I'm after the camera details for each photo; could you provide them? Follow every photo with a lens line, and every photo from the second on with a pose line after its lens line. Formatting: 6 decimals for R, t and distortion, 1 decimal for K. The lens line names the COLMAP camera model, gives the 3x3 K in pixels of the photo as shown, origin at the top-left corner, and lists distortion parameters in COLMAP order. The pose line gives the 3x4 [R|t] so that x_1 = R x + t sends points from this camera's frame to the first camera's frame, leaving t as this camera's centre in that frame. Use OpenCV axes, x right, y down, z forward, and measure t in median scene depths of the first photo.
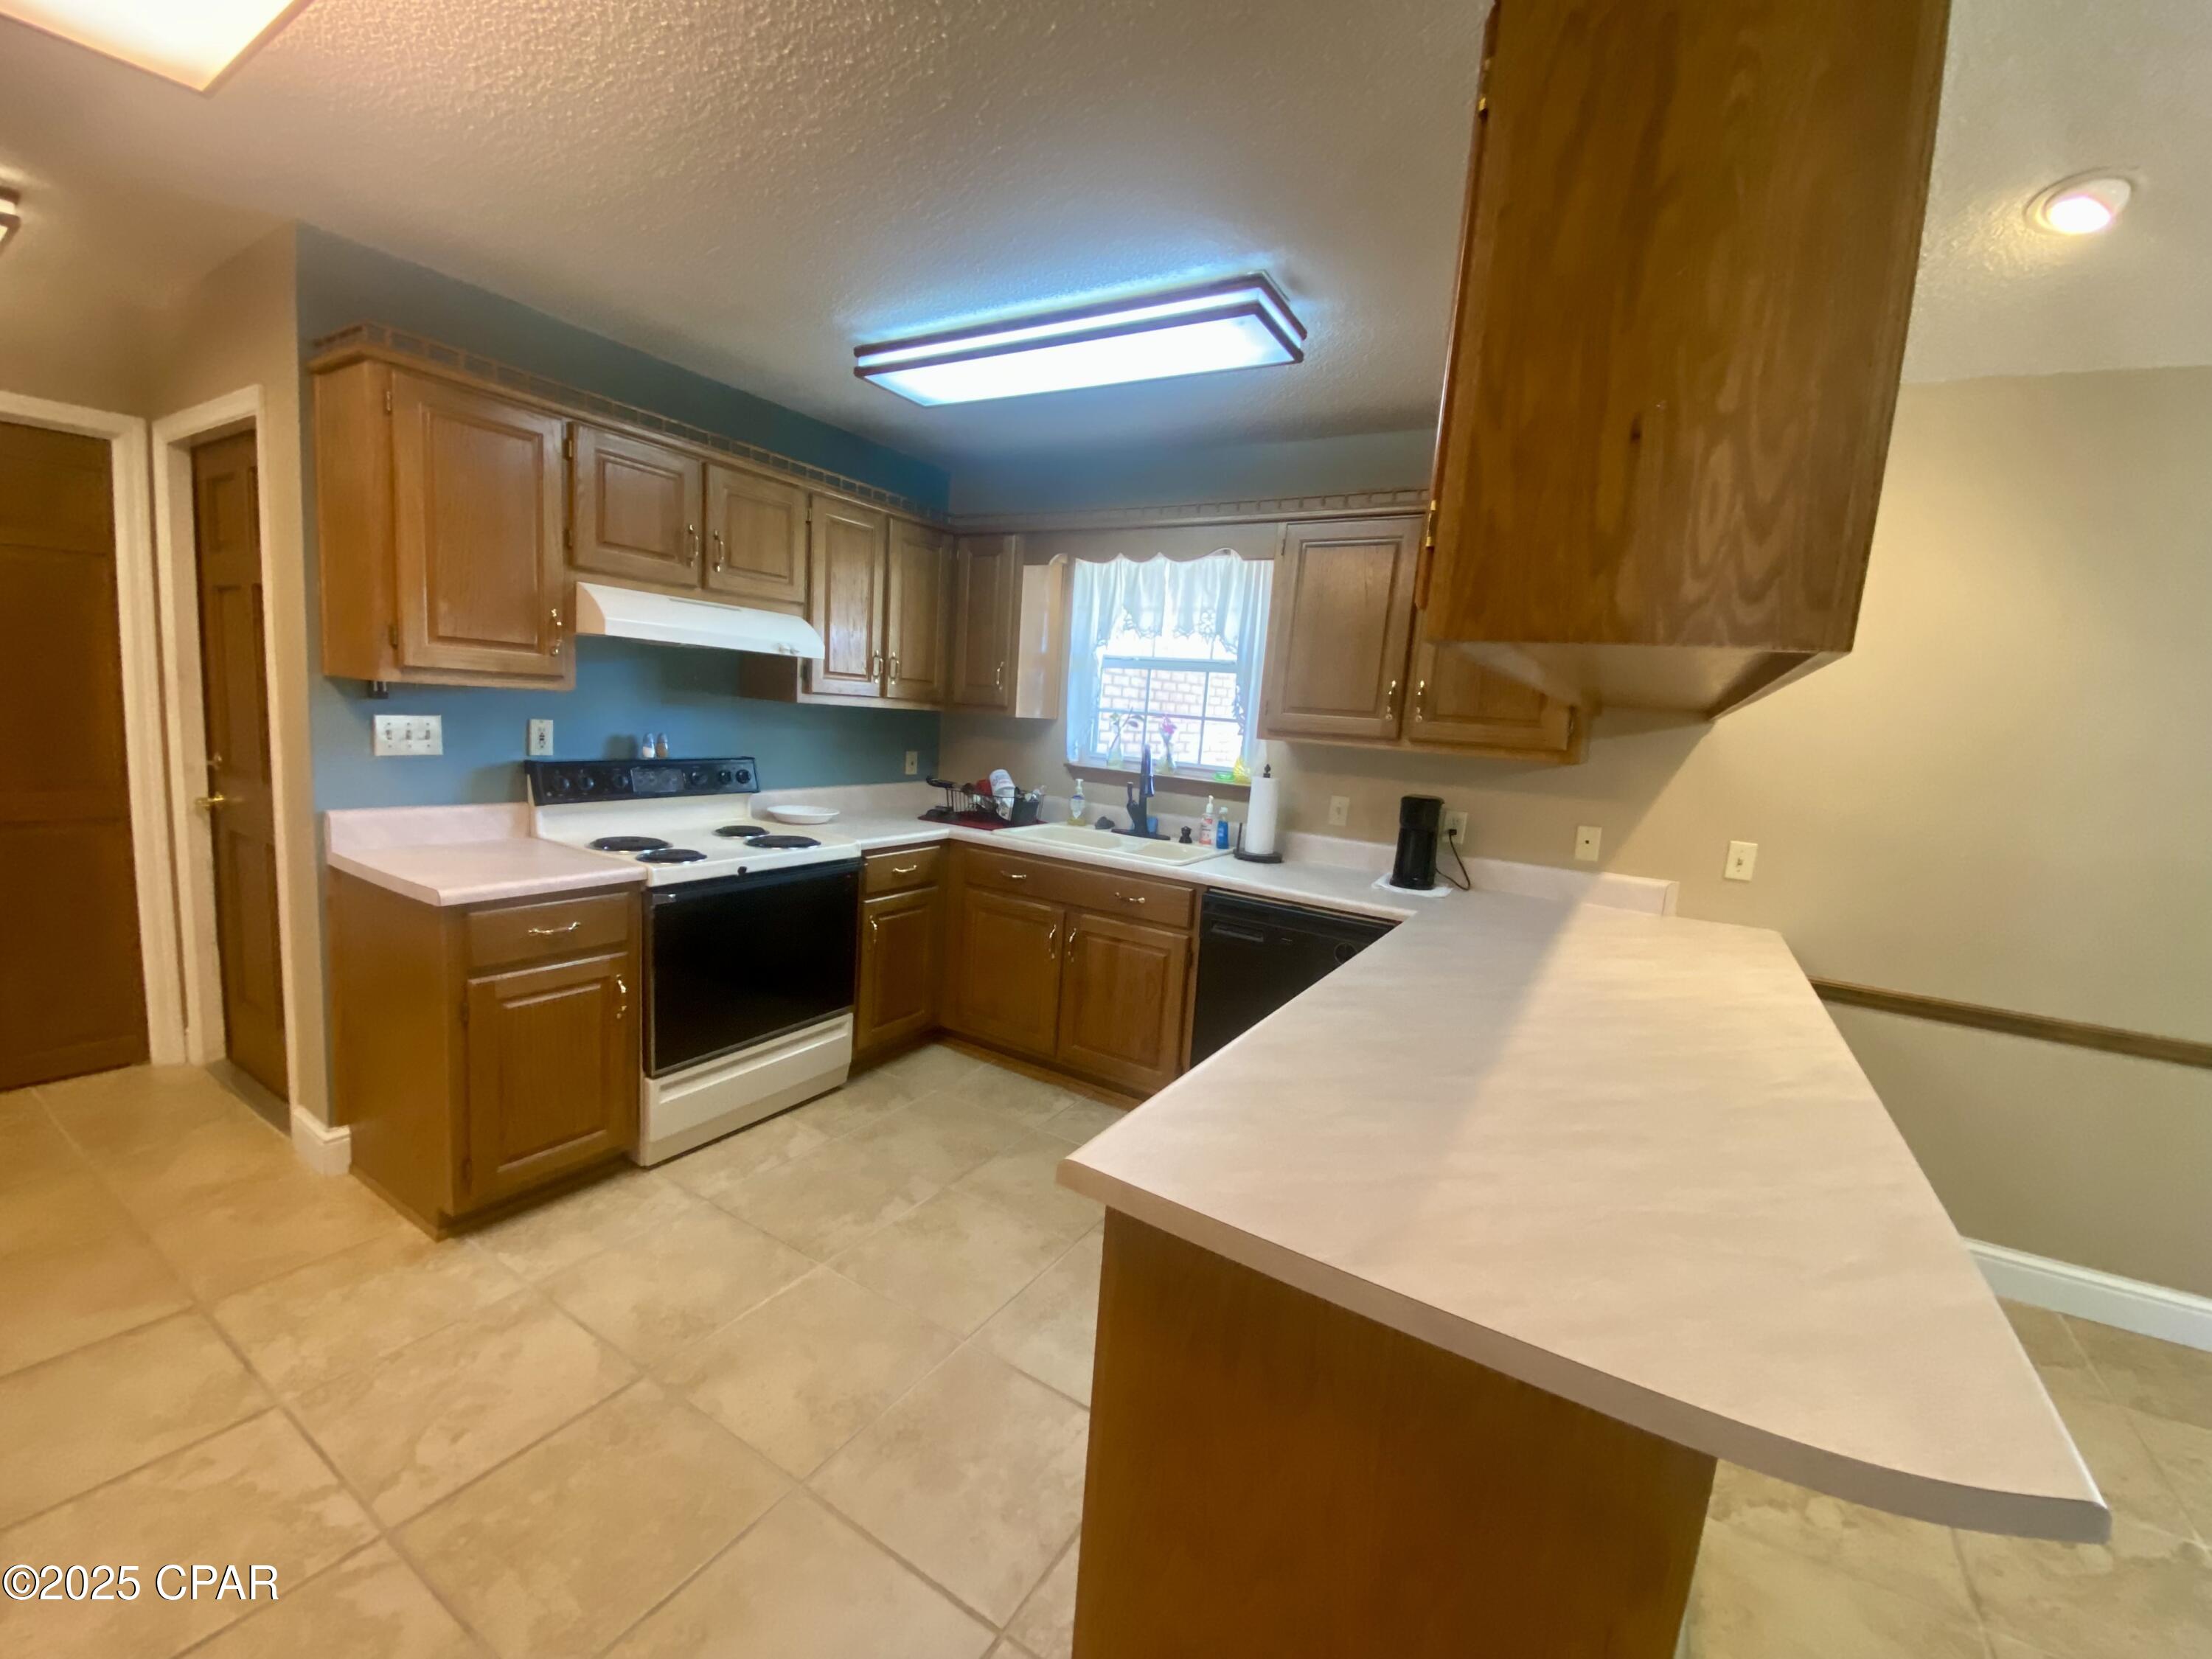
lens RADIAL K [[887.5, 0, 1117.8], [0, 887.5, 829.9], [0, 0, 1]] dist [0.001263, -0.008845]
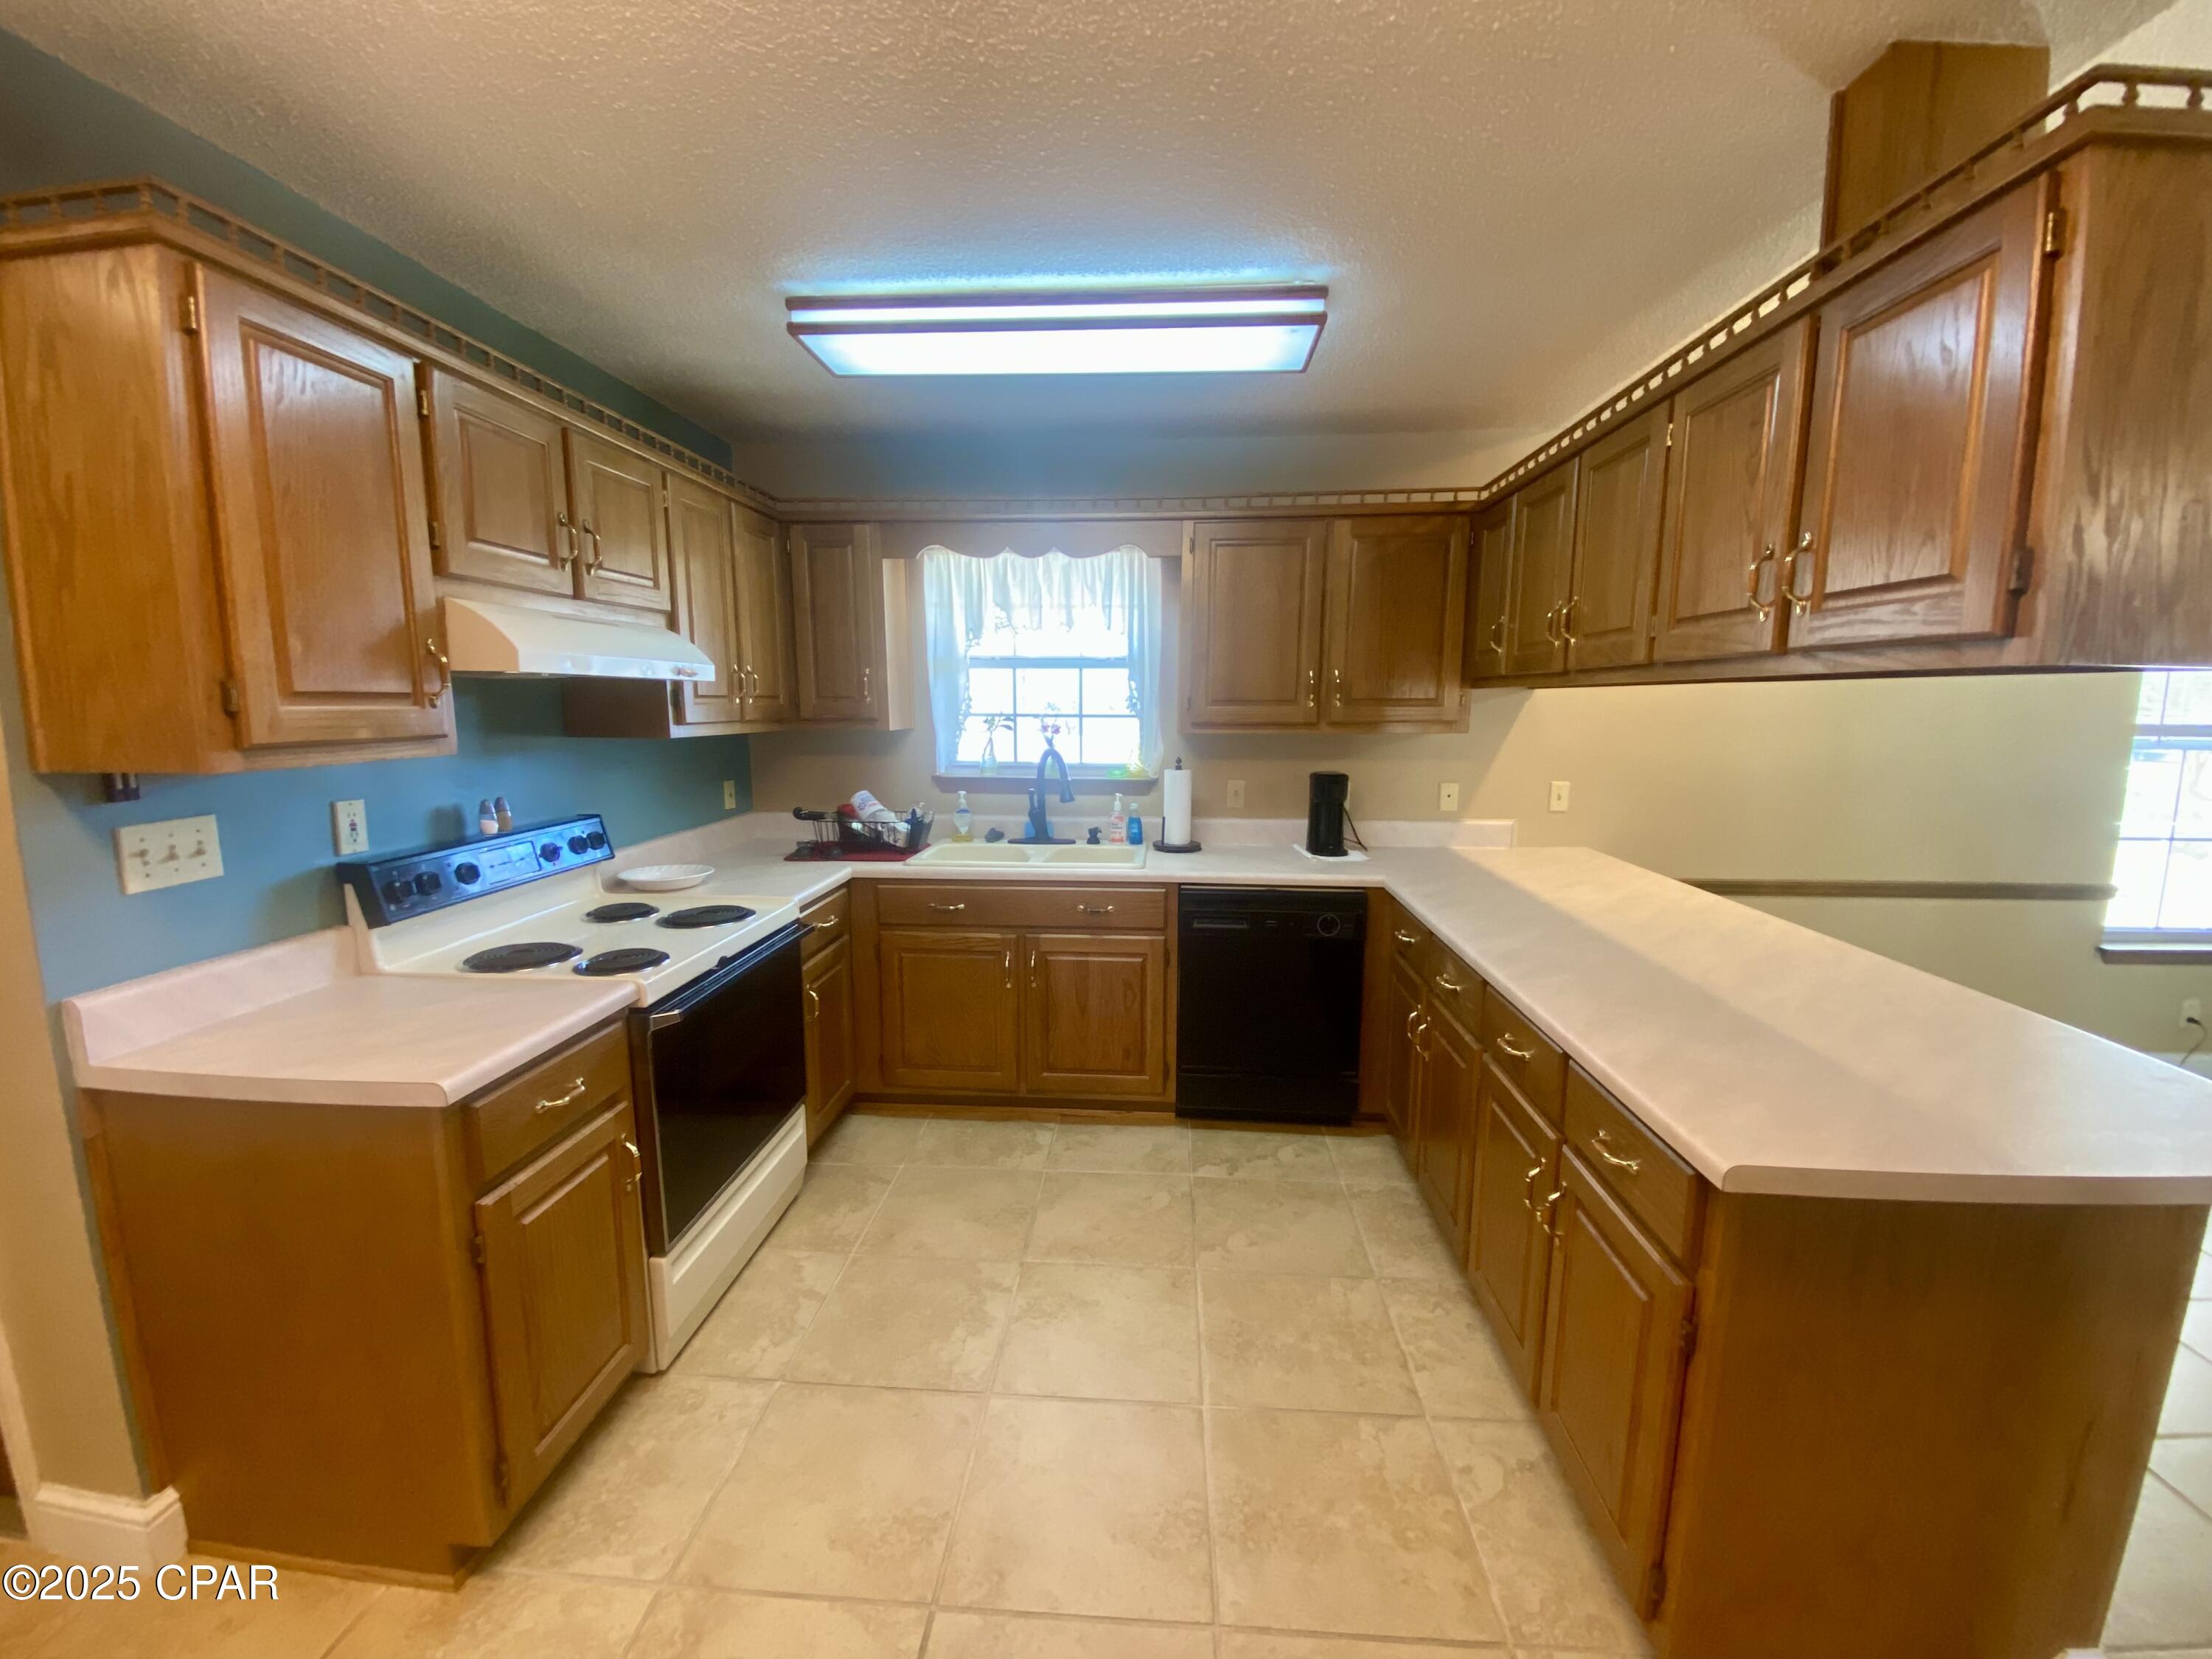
lens RADIAL K [[887.5, 0, 1111.0], [0, 887.5, 826.7], [0, 0, 1]] dist [0.001263, -0.008845]
pose [[0.890395, -0.133526, 0.435164, -0.408971], [0.123455, 0.991014, 0.051480, -0.064524], [-0.438127, 0.007885, 0.898878, 0.134175]]
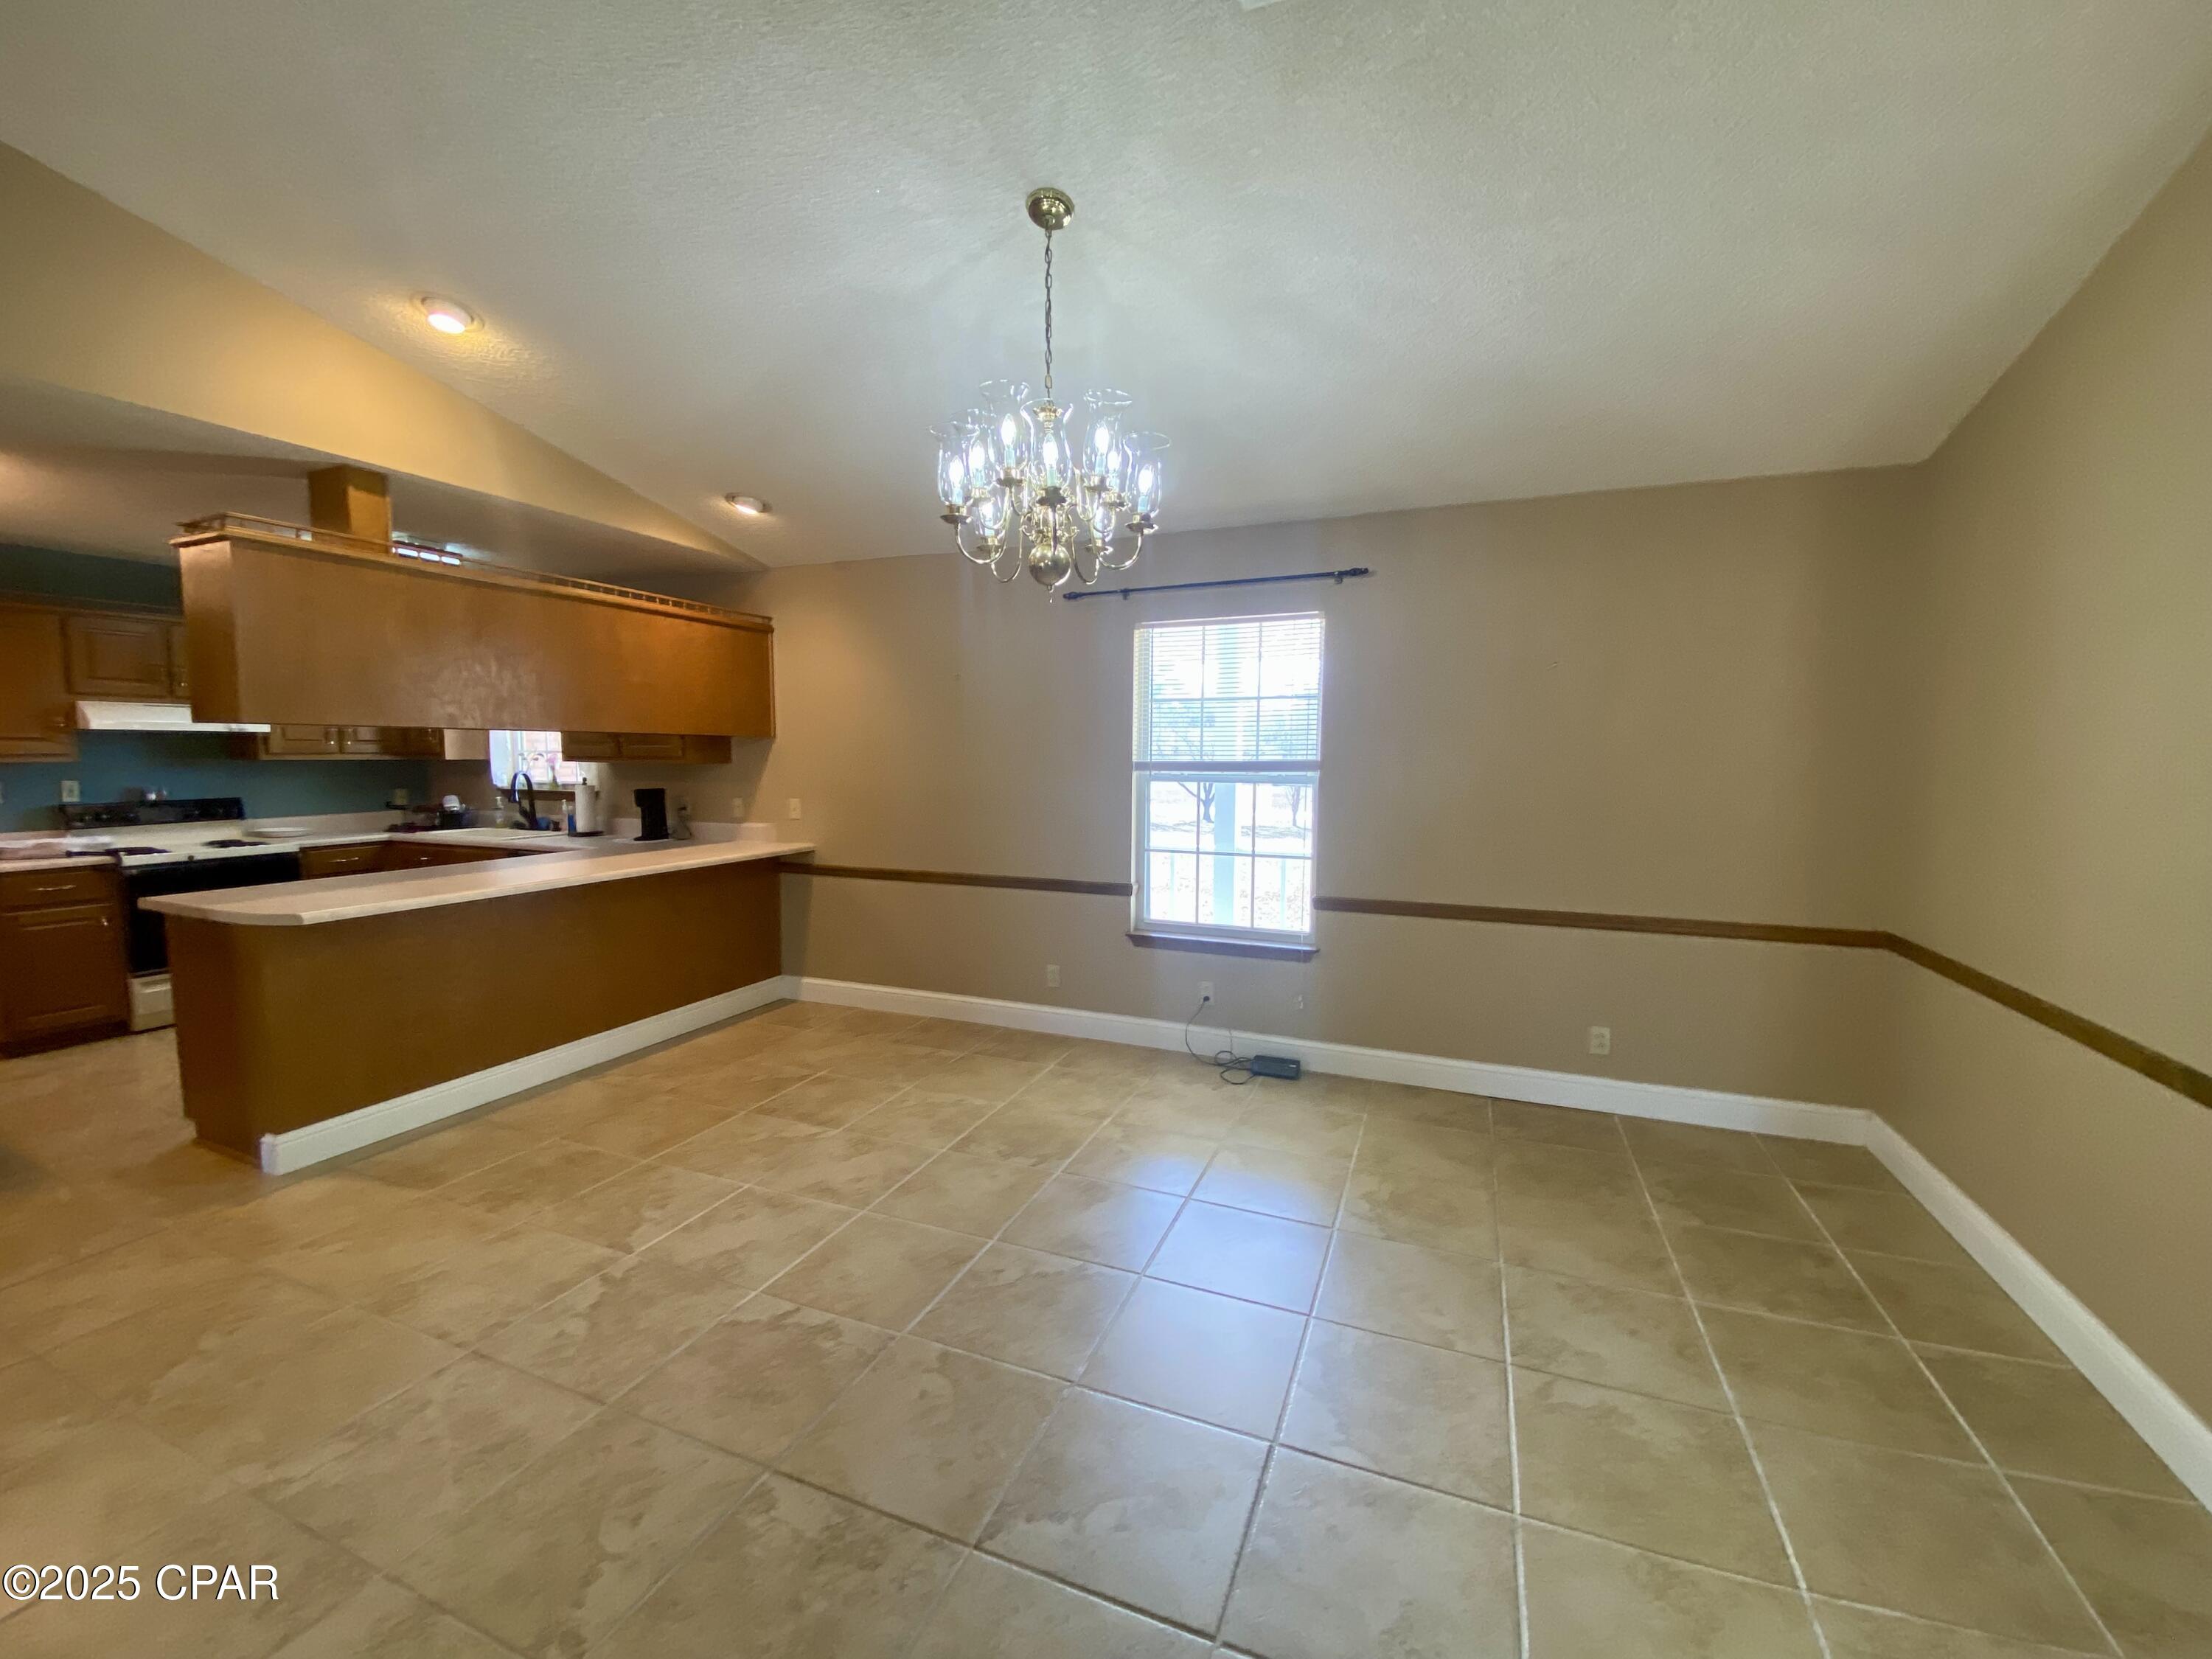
lens RADIAL K [[887.5, 0, 1100.1], [0, 887.5, 831.0], [0, 0, 1]] dist [0.001263, -0.008845]
pose [[0.985430, -0.081414, 0.149329, 1.000488], [0.086525, 0.995855, -0.028044, 0.181294], [-0.146427, 0.040556, 0.988390, -0.900812]]
